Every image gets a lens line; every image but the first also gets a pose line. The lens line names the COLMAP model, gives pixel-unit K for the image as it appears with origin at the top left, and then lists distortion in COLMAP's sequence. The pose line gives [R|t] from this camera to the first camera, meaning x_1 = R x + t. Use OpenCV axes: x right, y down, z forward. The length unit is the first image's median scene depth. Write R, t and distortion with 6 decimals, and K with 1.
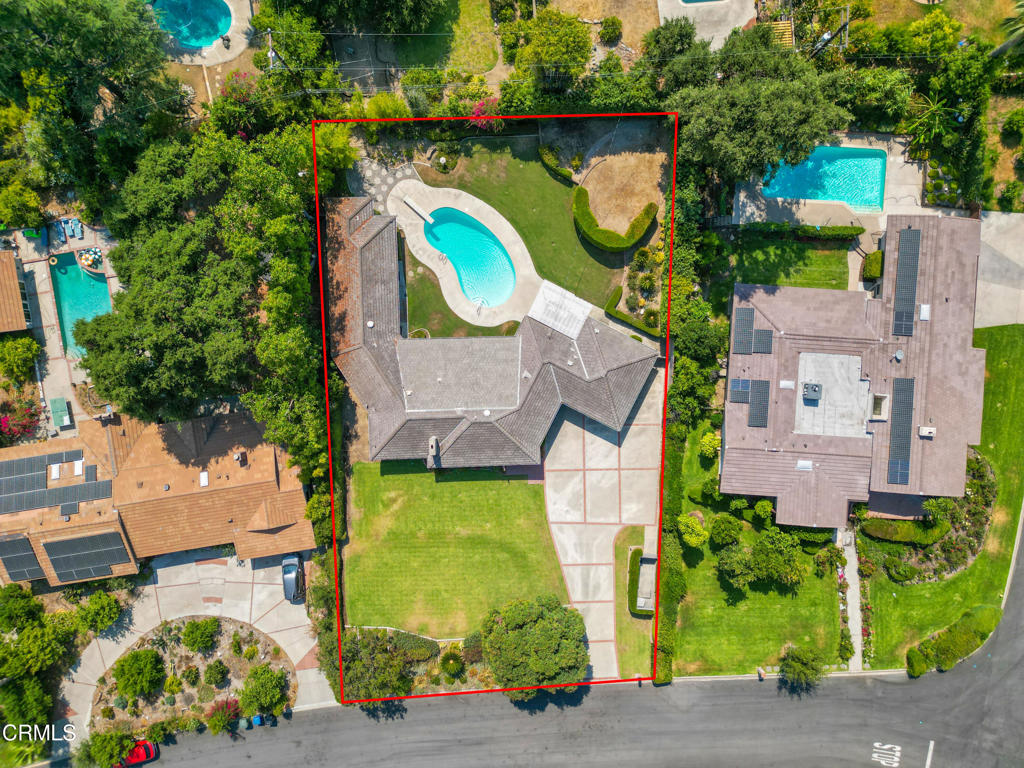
lens RADIAL K [[711.5, 0, 512.0], [0, 711.5, 384.0], [0, 0, 1]] dist [0.010673, -0.003935]
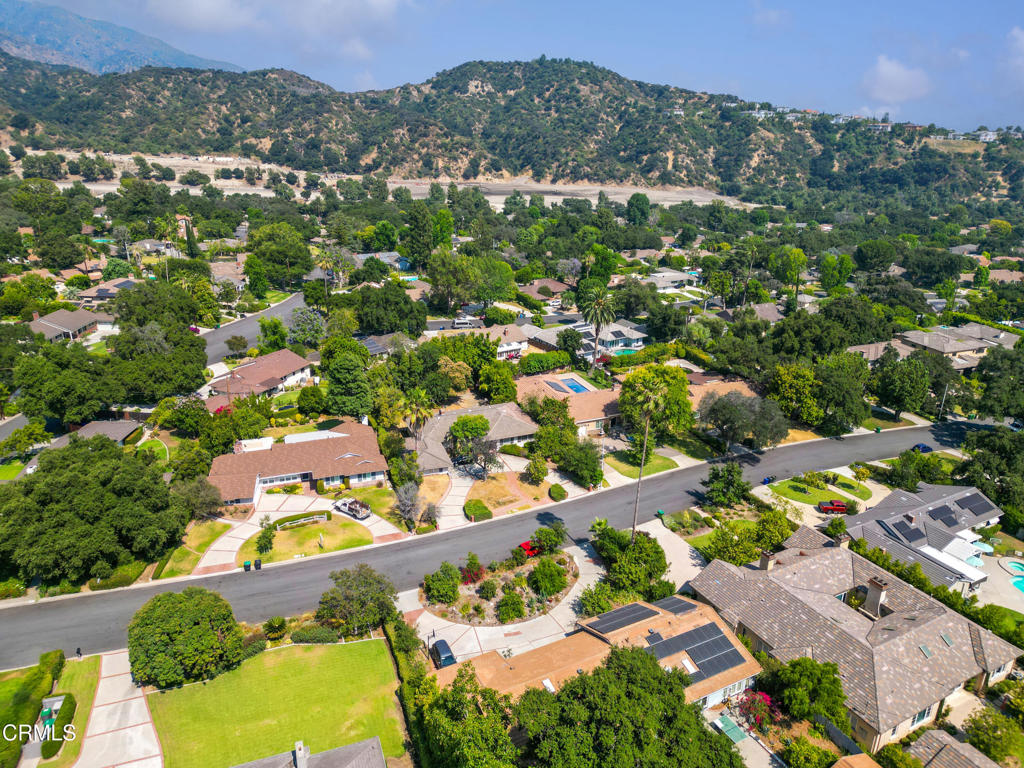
lens RADIAL K [[711.5, 0, 512.0], [0, 711.5, 384.0], [0, 0, 1]] dist [0.010673, -0.003935]
pose [[-0.943863, 0.083185, -0.319691, -0.106568], [-0.328066, -0.349315, 0.877697, -0.529911], [-0.038662, 0.933305, 0.356996, 0.263682]]
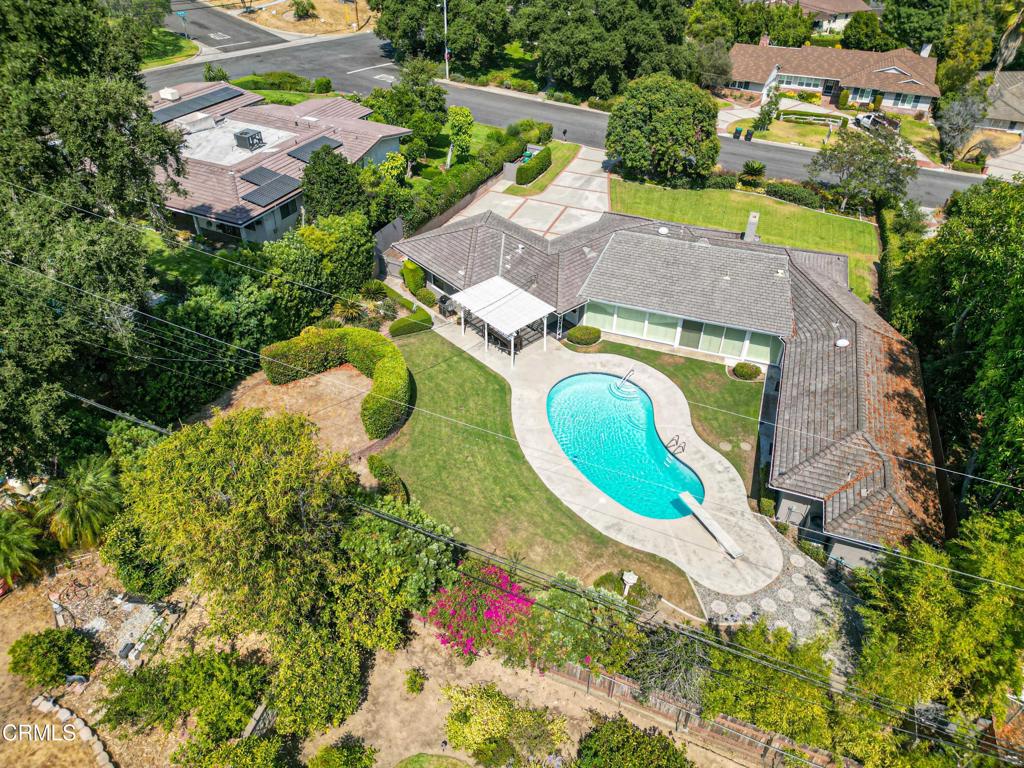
lens RADIAL K [[711.5, 0, 512.0], [0, 711.5, 384.0], [0, 0, 1]] dist [0.010673, -0.003935]
pose [[-0.929748, -0.252758, 0.267736, -0.109829], [0.367266, -0.584940, 0.723160, -0.540251], [-0.026175, 0.770687, 0.636676, 0.635909]]
